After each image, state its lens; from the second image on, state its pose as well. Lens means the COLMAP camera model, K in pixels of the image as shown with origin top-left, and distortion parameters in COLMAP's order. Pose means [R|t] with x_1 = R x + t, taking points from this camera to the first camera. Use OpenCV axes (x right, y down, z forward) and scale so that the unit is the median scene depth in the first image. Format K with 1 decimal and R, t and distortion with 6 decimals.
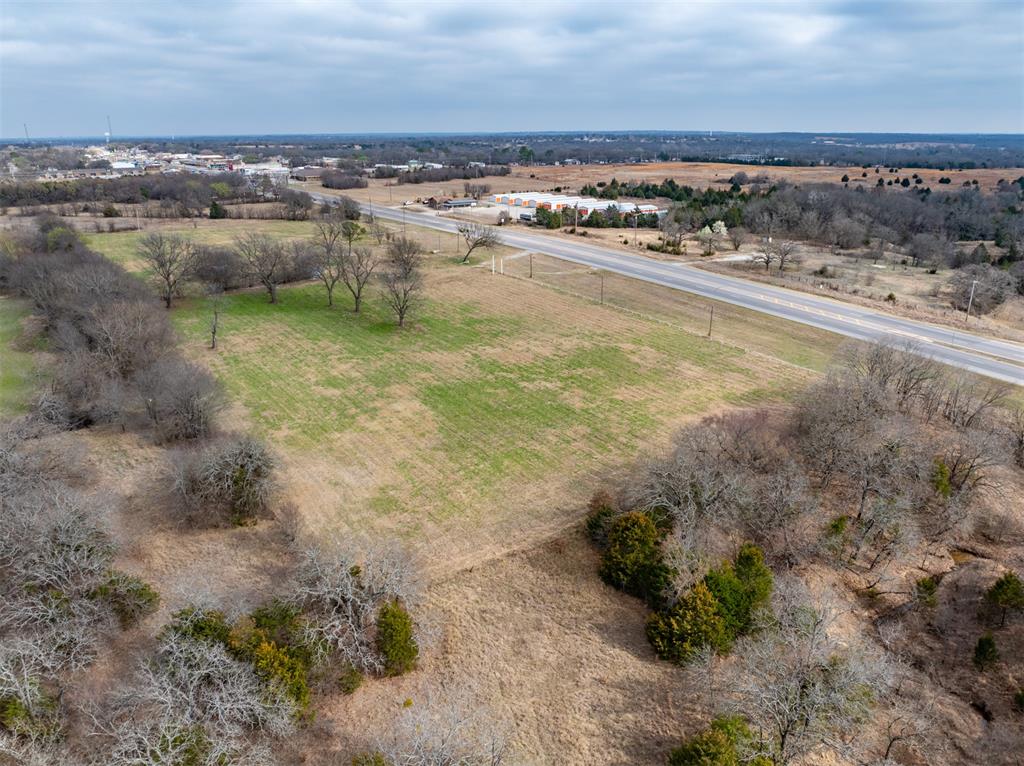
lens RADIAL K [[716.4, 0, 512.0], [0, 716.4, 383.0], [0, 0, 1]] dist [-0.034553, 0.002688]
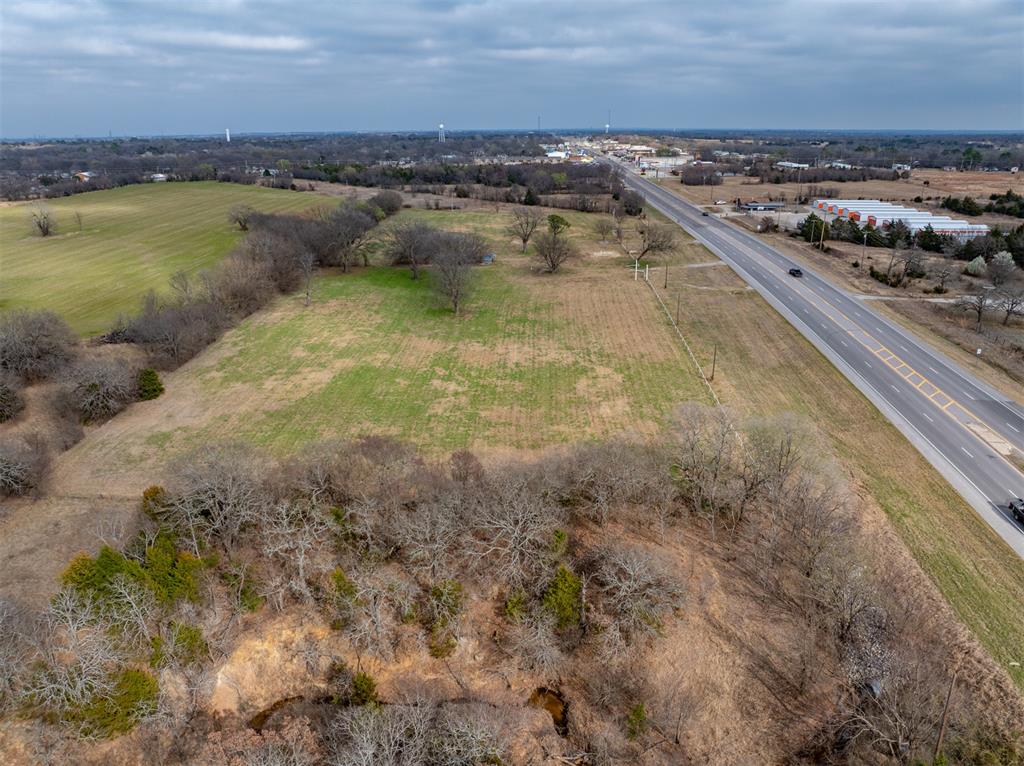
lens RADIAL K [[716.4, 0, 512.0], [0, 716.4, 383.0], [0, 0, 1]] dist [-0.034553, 0.002688]
pose [[0.795363, 0.203285, -0.571029, 0.607705], [-0.199220, 0.977418, 0.070472, -0.079875], [0.572459, 0.057709, 0.817900, 0.215990]]
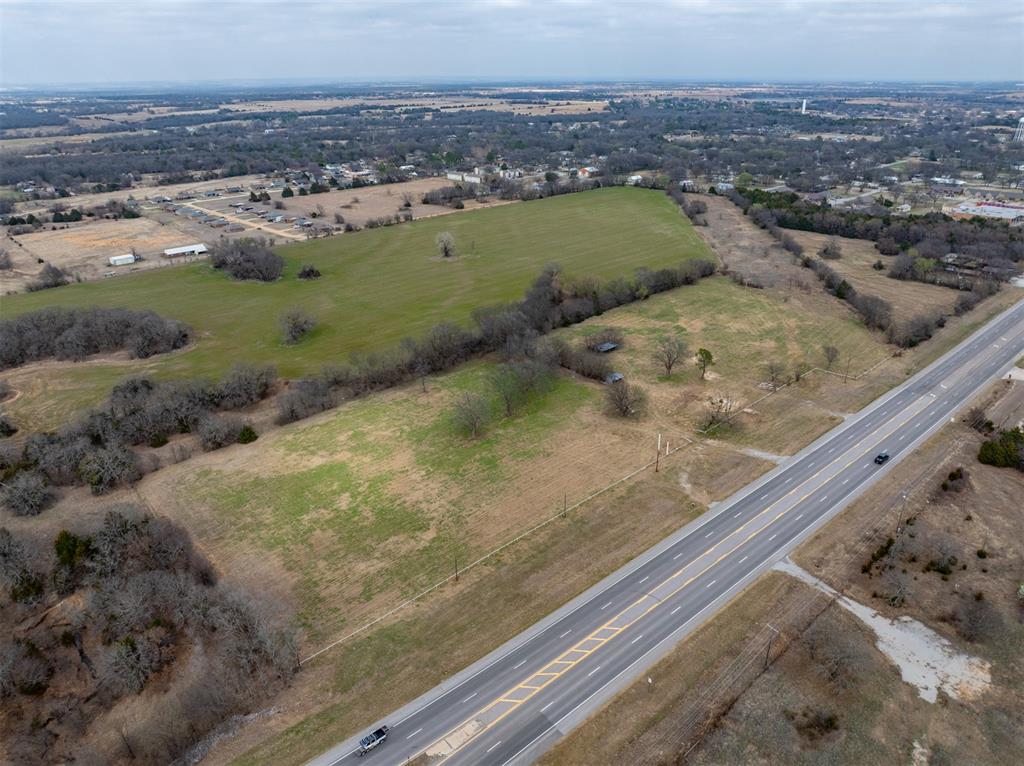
lens RADIAL K [[716.4, 0, 512.0], [0, 716.4, 383.0], [0, 0, 1]] dist [-0.034553, 0.002688]
pose [[0.119870, 0.396823, -0.910035, 1.201070], [-0.324663, 0.881913, 0.341795, -0.750204], [0.938203, 0.254483, 0.234549, 0.822625]]
